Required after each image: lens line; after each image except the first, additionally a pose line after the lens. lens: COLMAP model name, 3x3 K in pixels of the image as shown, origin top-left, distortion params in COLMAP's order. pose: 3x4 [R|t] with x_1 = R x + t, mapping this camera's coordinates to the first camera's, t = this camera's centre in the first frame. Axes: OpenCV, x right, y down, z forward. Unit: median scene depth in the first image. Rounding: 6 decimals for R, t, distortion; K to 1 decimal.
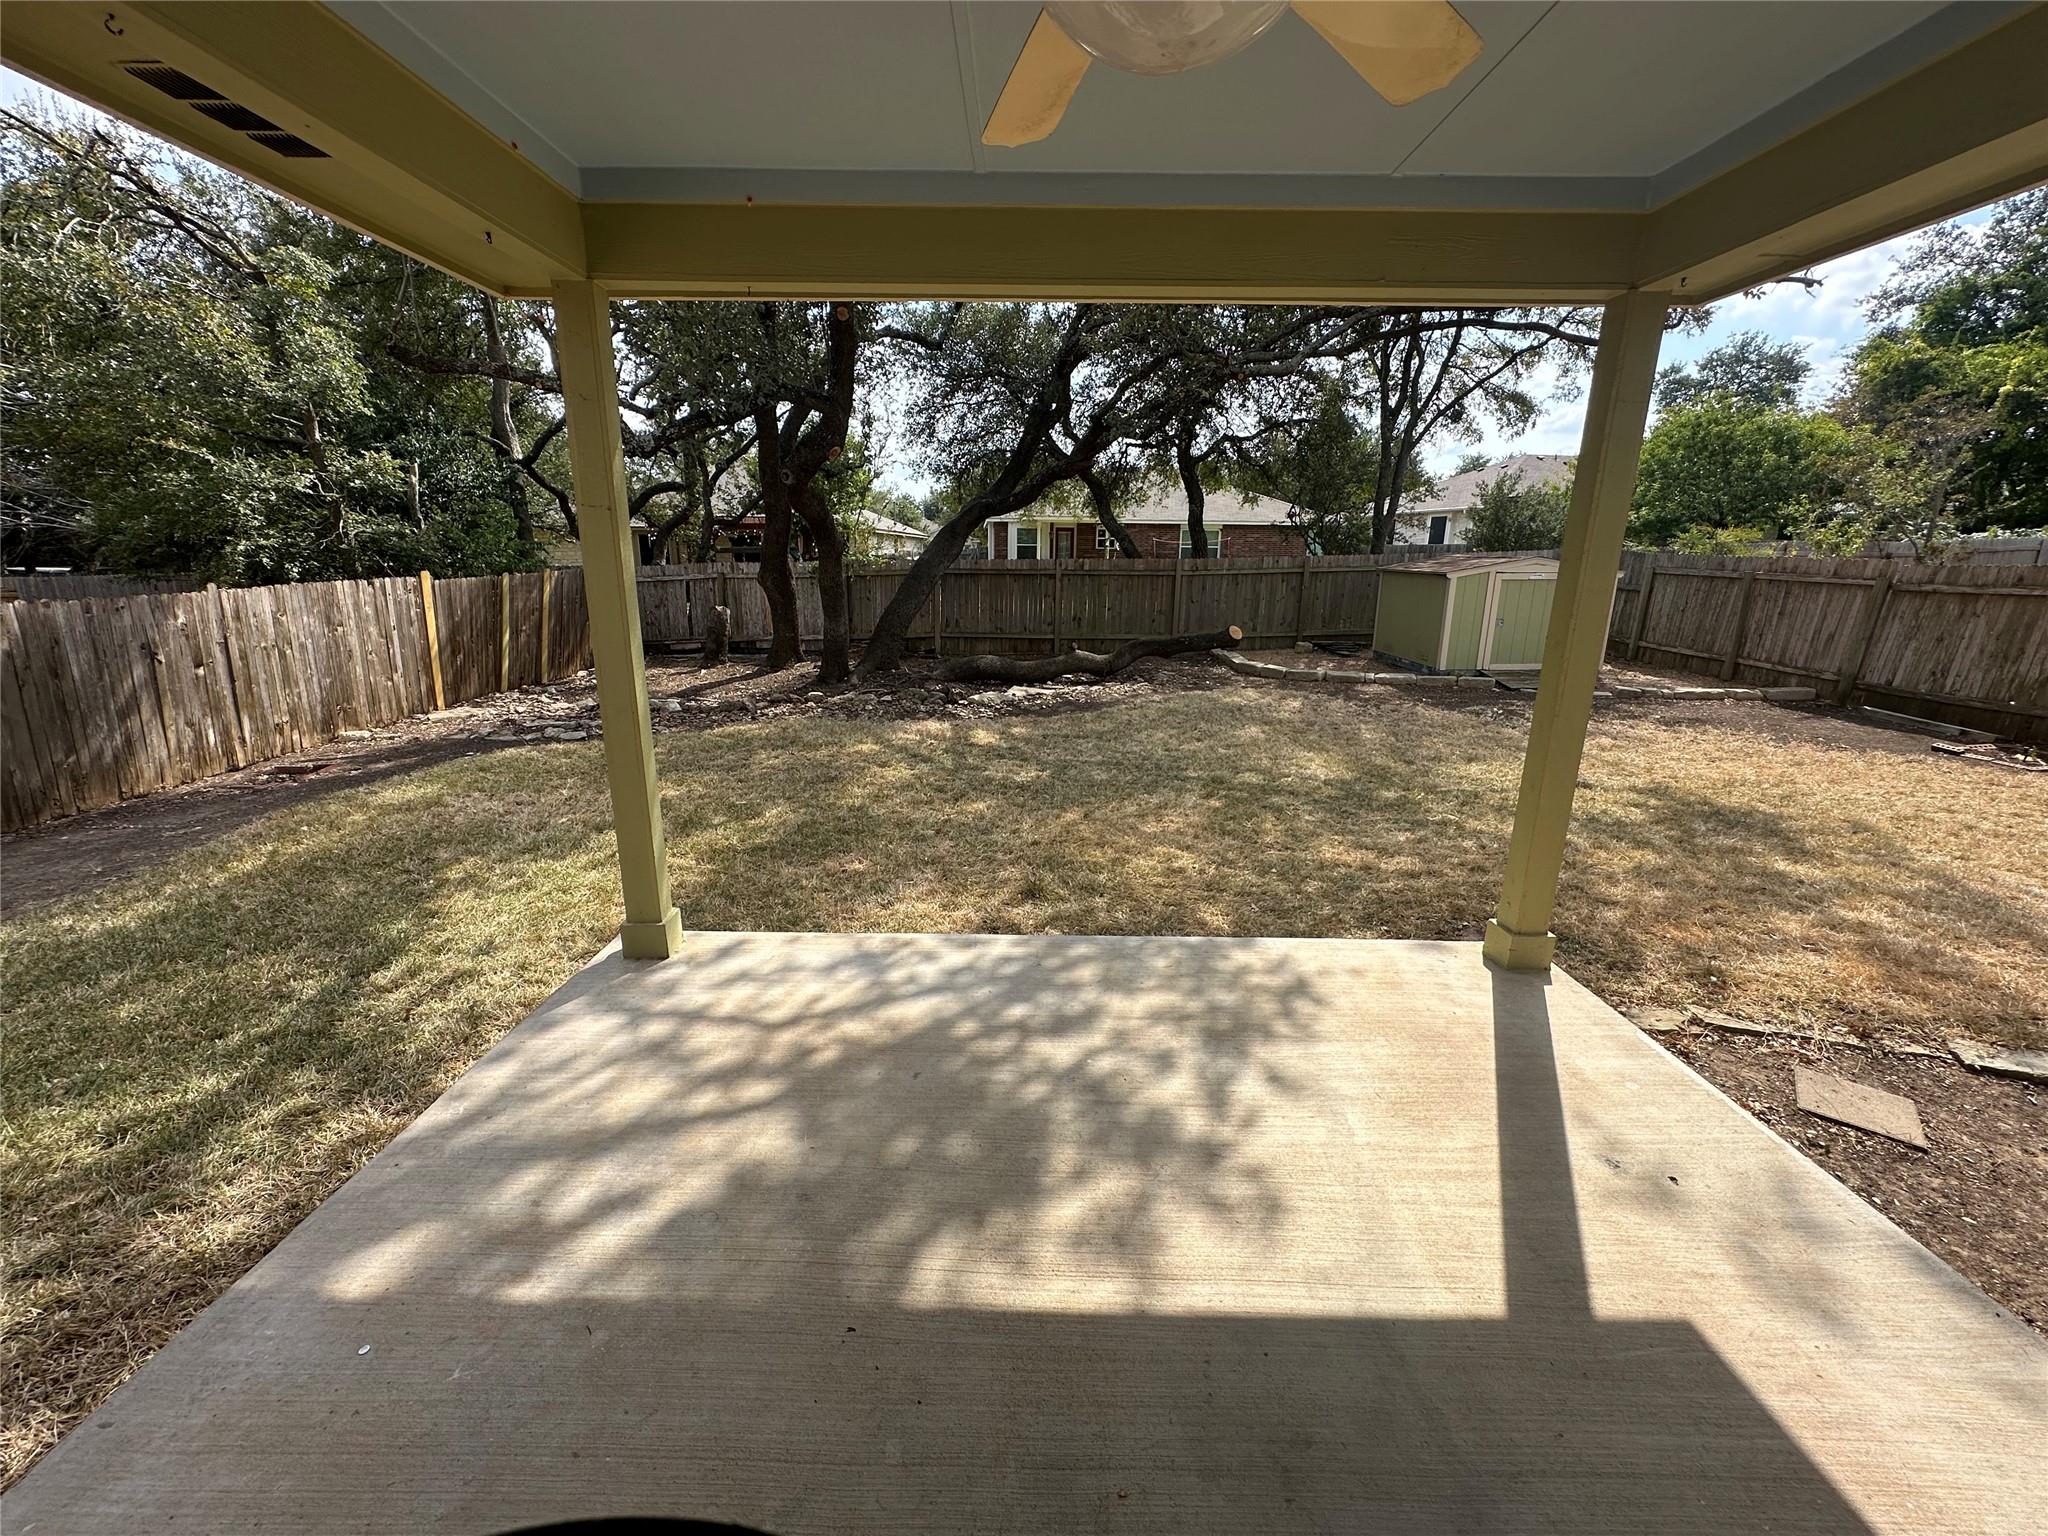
lens RADIAL K [[817.1, 0, 1025.3], [0, 817.1, 767.7], [0, 0, 1]] dist [-0.001695, 0.000957]
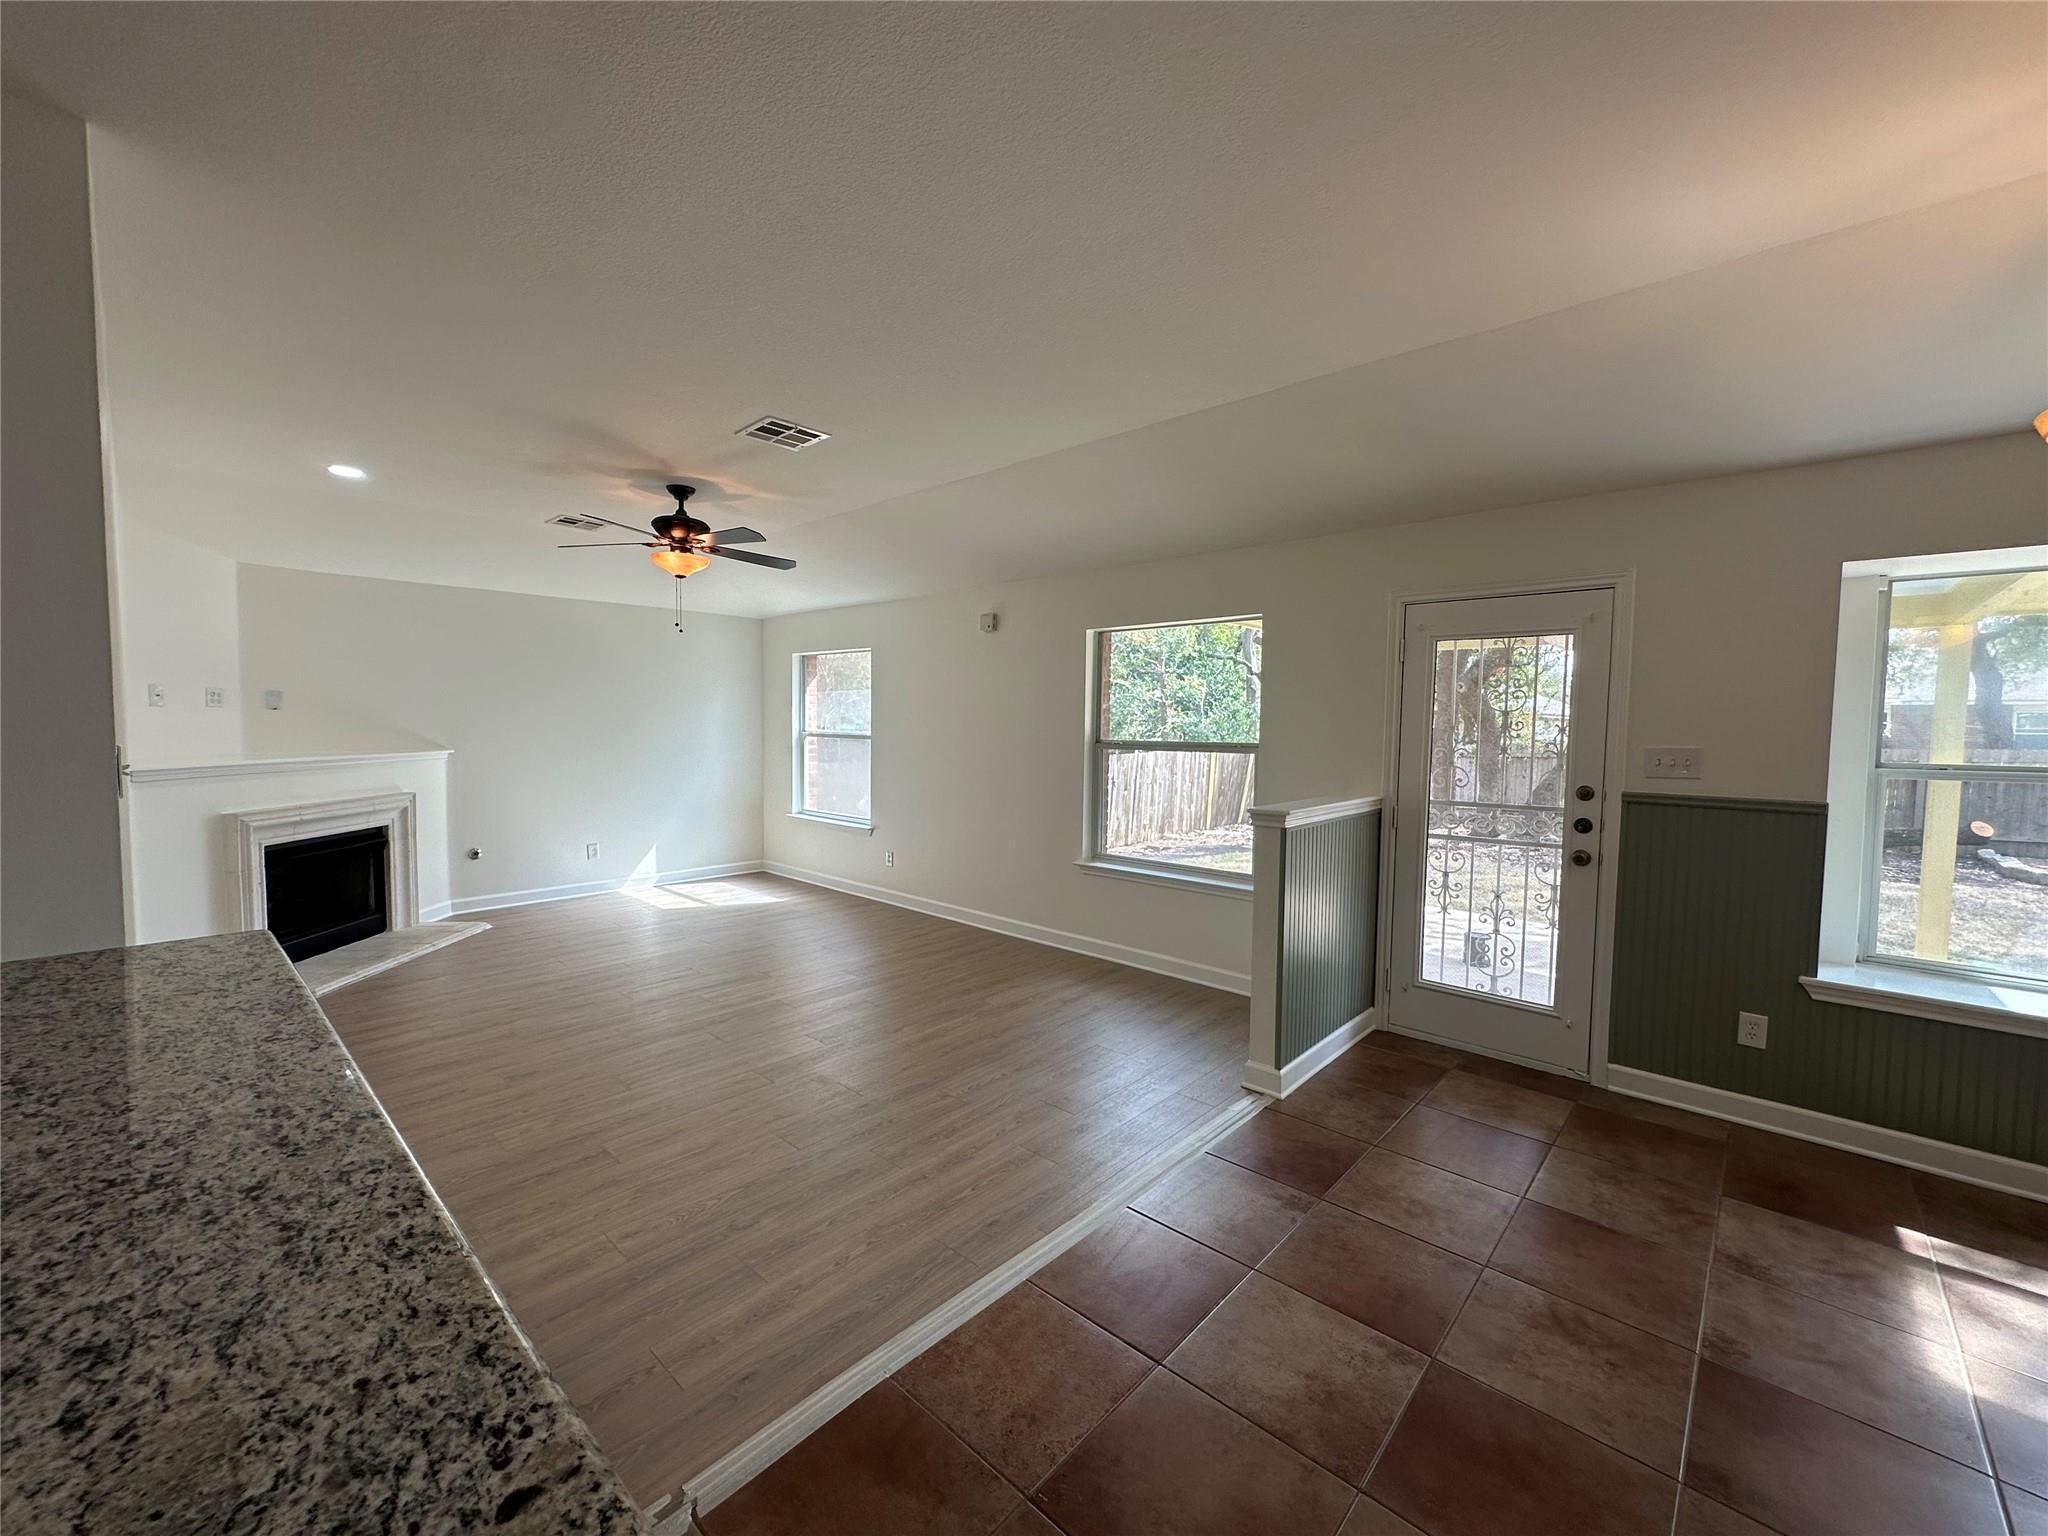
lens RADIAL K [[817.1, 0, 1019.9], [0, 817.1, 765.4], [0, 0, 1]] dist [-0.001695, 0.000957]
pose [[0.733602, 0.035658, -0.678643, 0.093720], [-0.182592, 0.972244, -0.146294, 0.104852], [0.654590, 0.231237, 0.719751, -0.412578]]
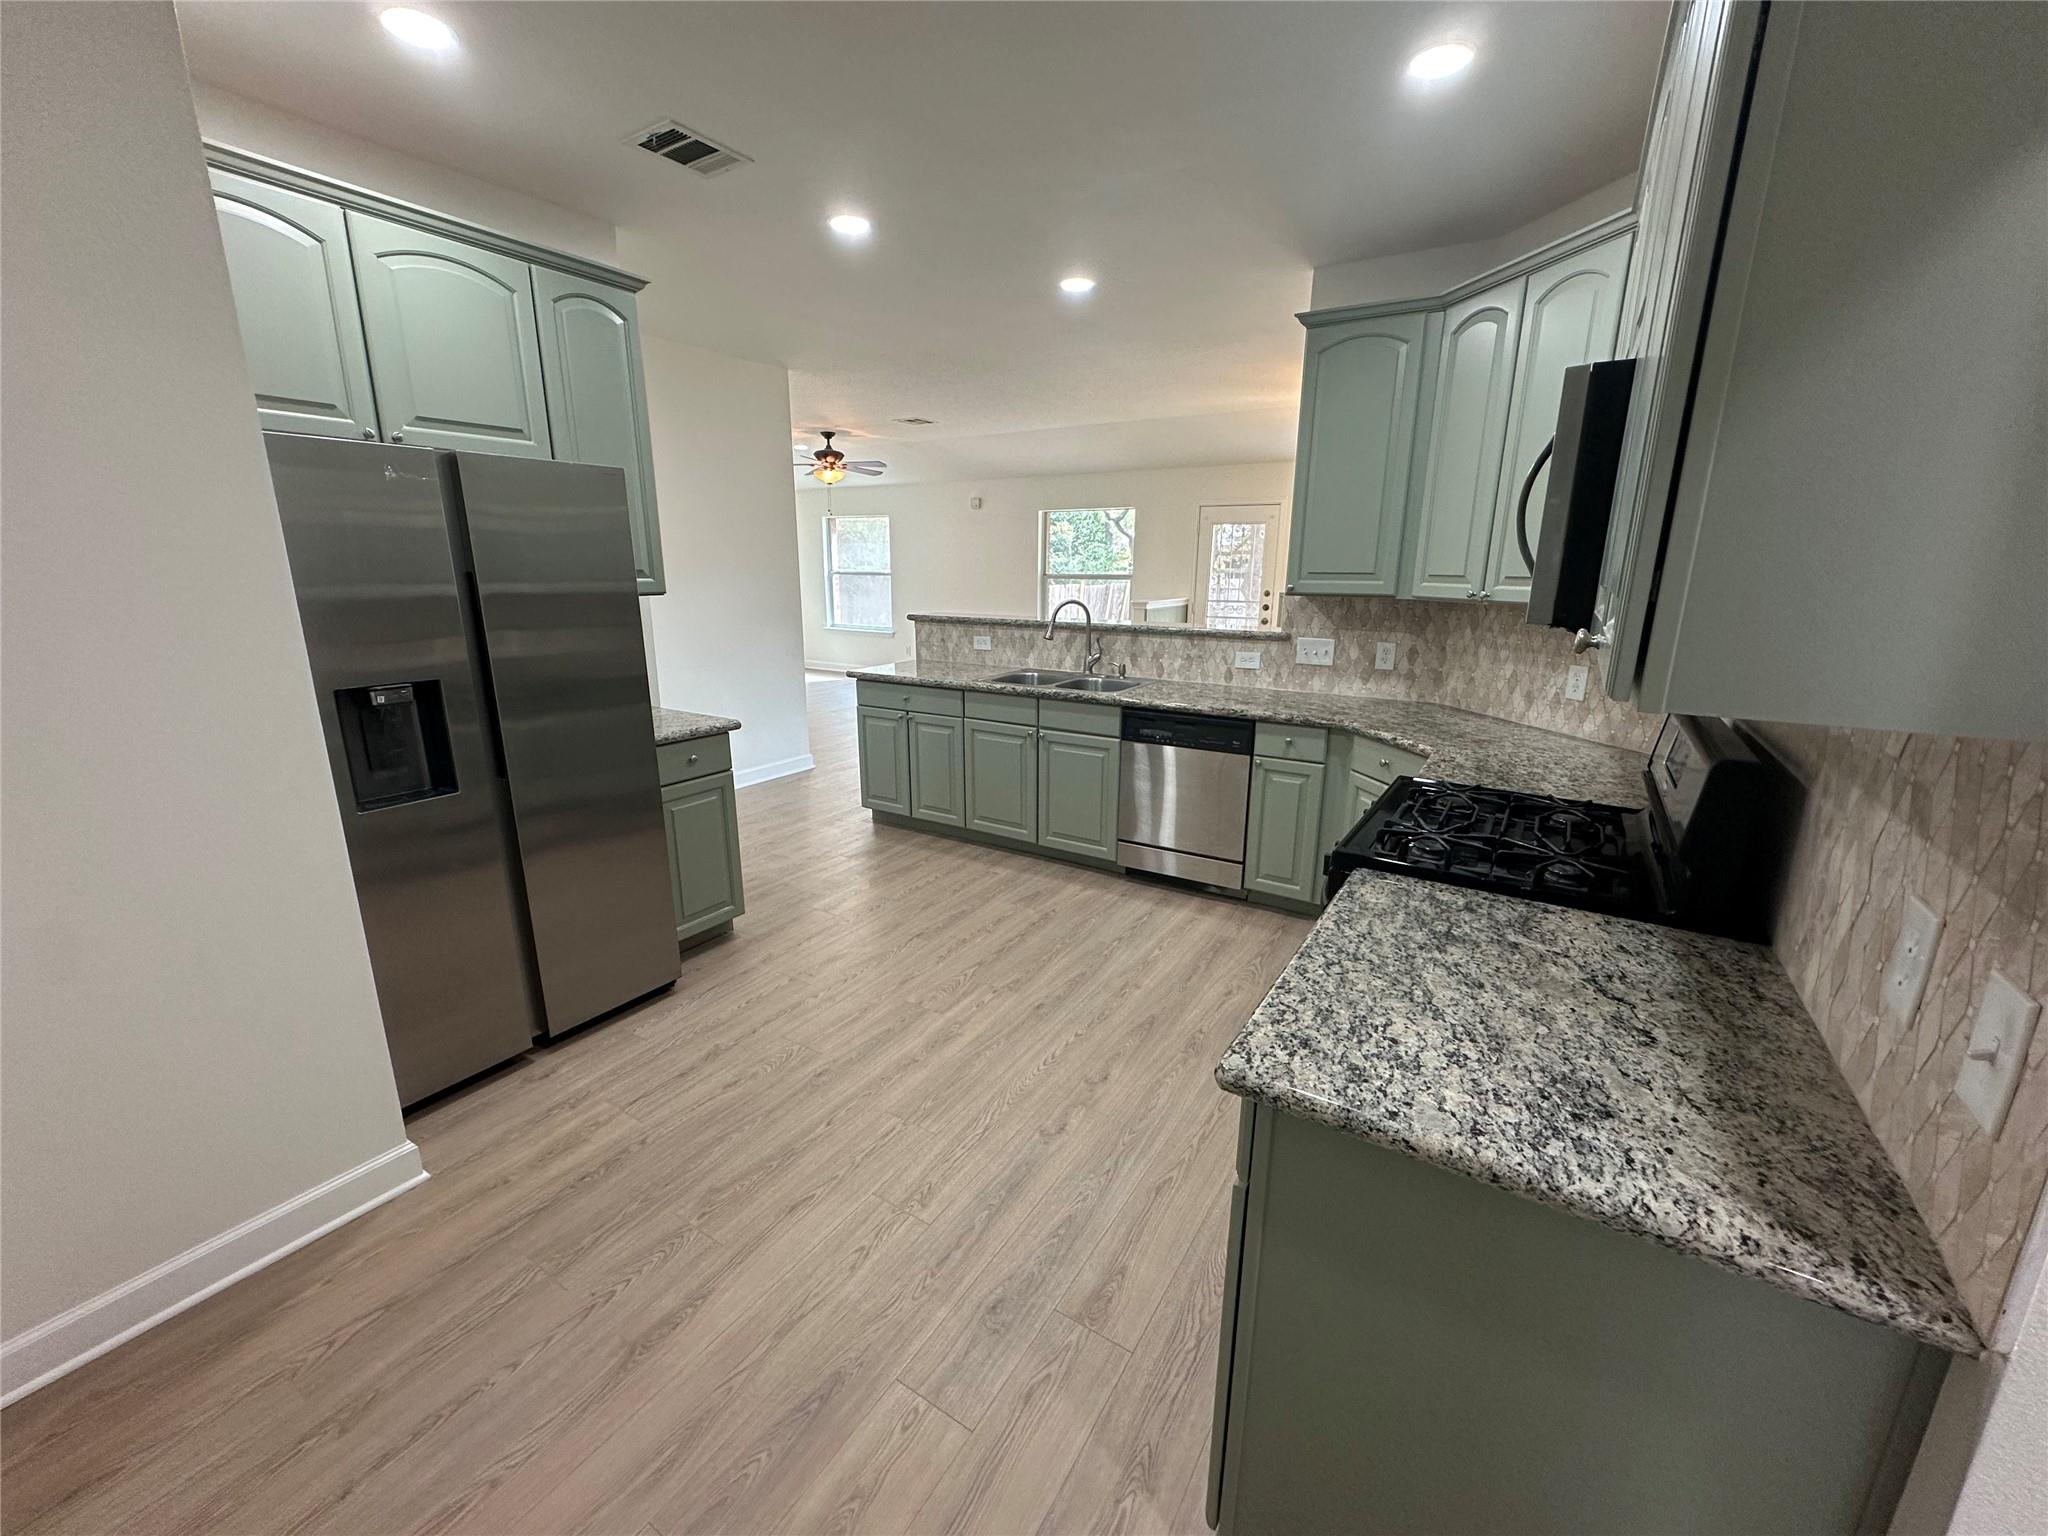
lens RADIAL K [[817.1, 0, 1015.7], [0, 817.1, 765.1], [0, 0, 1]] dist [-0.001695, 0.000957]
pose [[0.841387, 0.125071, -0.525761, 0.251790], [-0.138740, 0.990236, 0.013534, 0.202024], [0.522321, 0.061557, 0.850524, -0.770116]]
